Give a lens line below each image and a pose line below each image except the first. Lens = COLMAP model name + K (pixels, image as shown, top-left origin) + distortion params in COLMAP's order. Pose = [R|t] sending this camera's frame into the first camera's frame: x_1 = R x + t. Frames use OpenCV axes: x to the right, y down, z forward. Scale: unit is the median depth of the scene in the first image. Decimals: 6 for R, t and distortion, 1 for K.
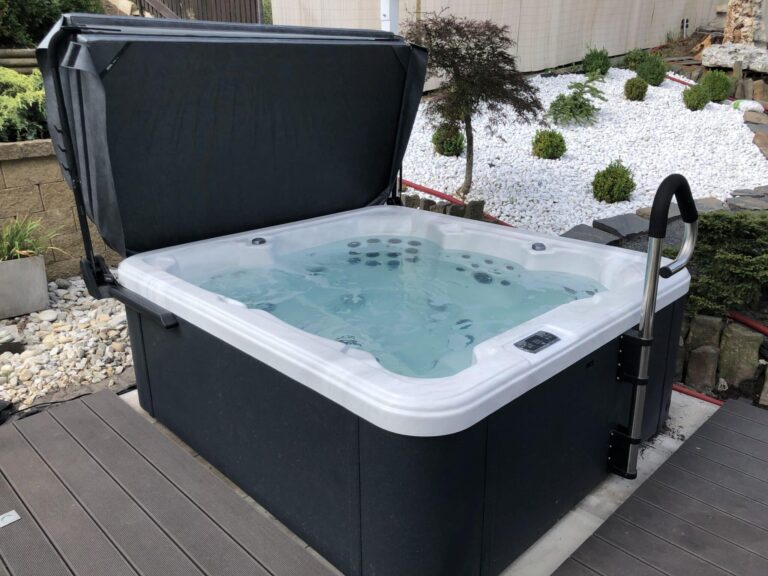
lens RADIAL K [[627.6, 0, 389.8], [0, 627.6, 281.5], [0, 0, 1]] dist [0.032622, -0.030870]
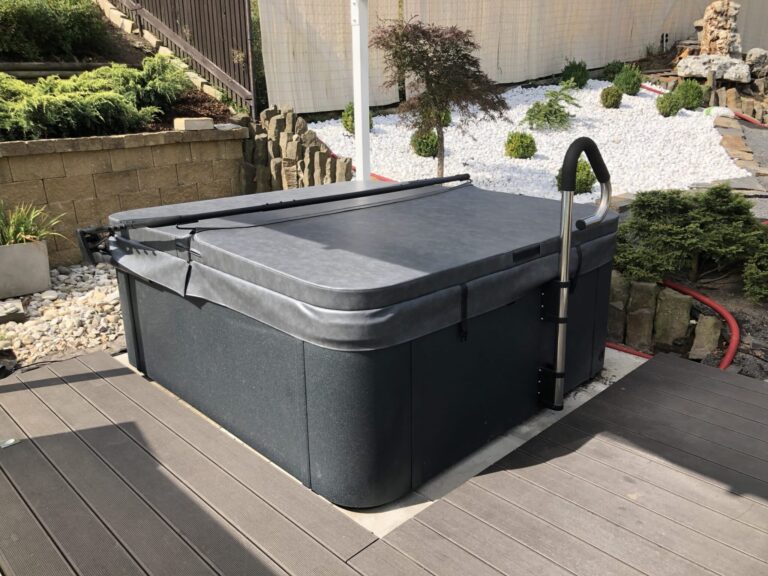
lens RADIAL K [[627.6, 0, 383.8], [0, 627.6, 283.1], [0, 0, 1]] dist [0.032622, -0.030870]
pose [[0.999854, -0.007661, -0.015260, 0.061947], [0.007138, 0.999394, -0.034057, 0.083855], [0.015512, 0.033943, 0.999303, -0.095928]]
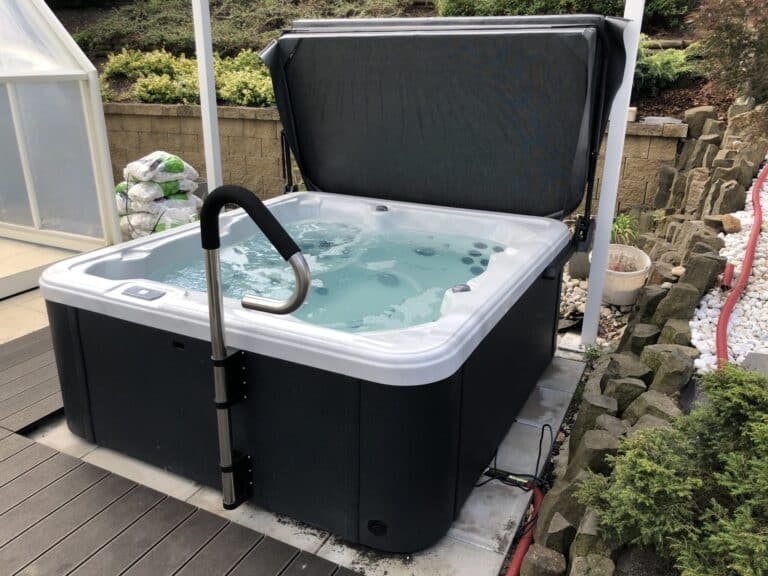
lens RADIAL K [[627.6, 0, 384.3], [0, 627.6, 283.9], [0, 0, 1]] dist [0.032622, -0.030870]
pose [[0.314375, 0.327329, -0.891080, 0.809856], [-0.314748, 0.921517, 0.227466, -0.186816], [0.895601, 0.208956, 0.392728, 0.538866]]
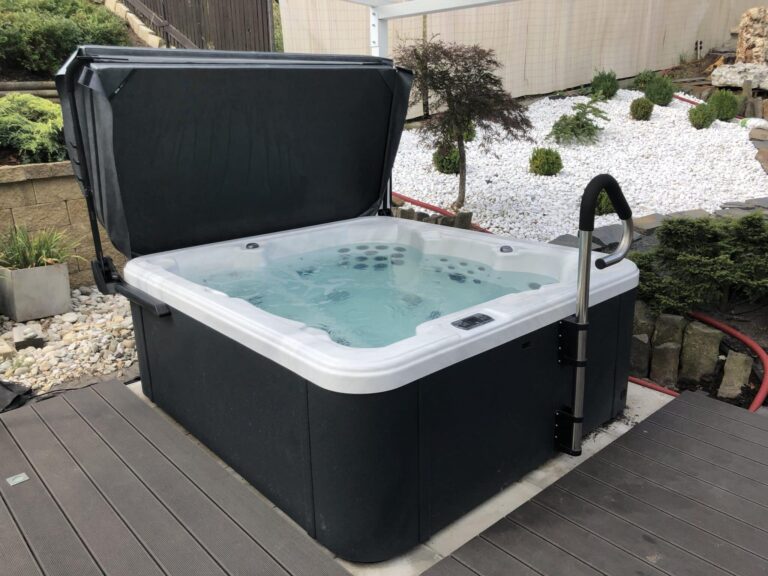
lens RADIAL K [[627.6, 0, 384.0], [0, 627.6, 283.6], [0, 0, 1]] dist [0.032622, -0.030870]
pose [[0.998193, -0.000792, -0.060078, 0.082010], [-0.001535, 0.999251, -0.038671, 0.041241], [0.060064, 0.038694, 0.997444, -0.077092]]
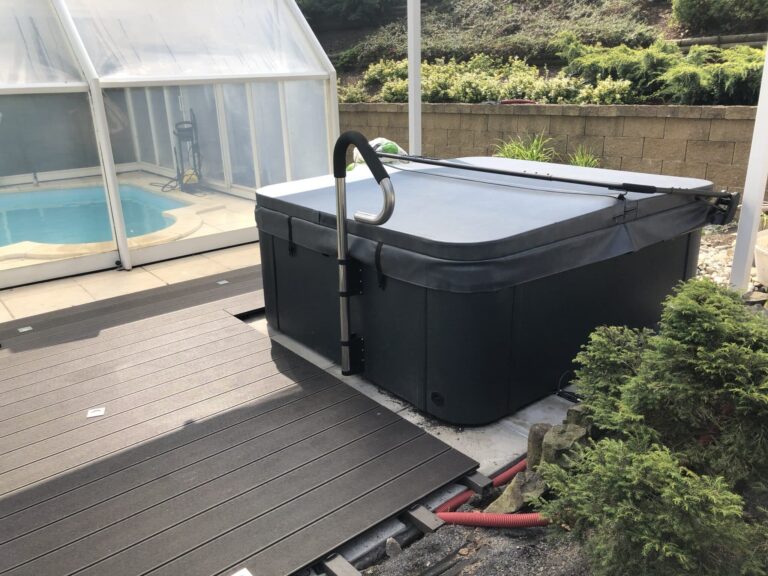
lens RADIAL K [[627.6, 0, 379.3], [0, 627.6, 268.9], [0, 0, 1]] dist [0.032622, -0.030870]
pose [[-0.099356, 0.303996, -0.947478, 1.038261], [-0.293979, 0.900717, 0.319820, -0.205844], [0.950634, 0.310315, -0.000123, 0.695375]]
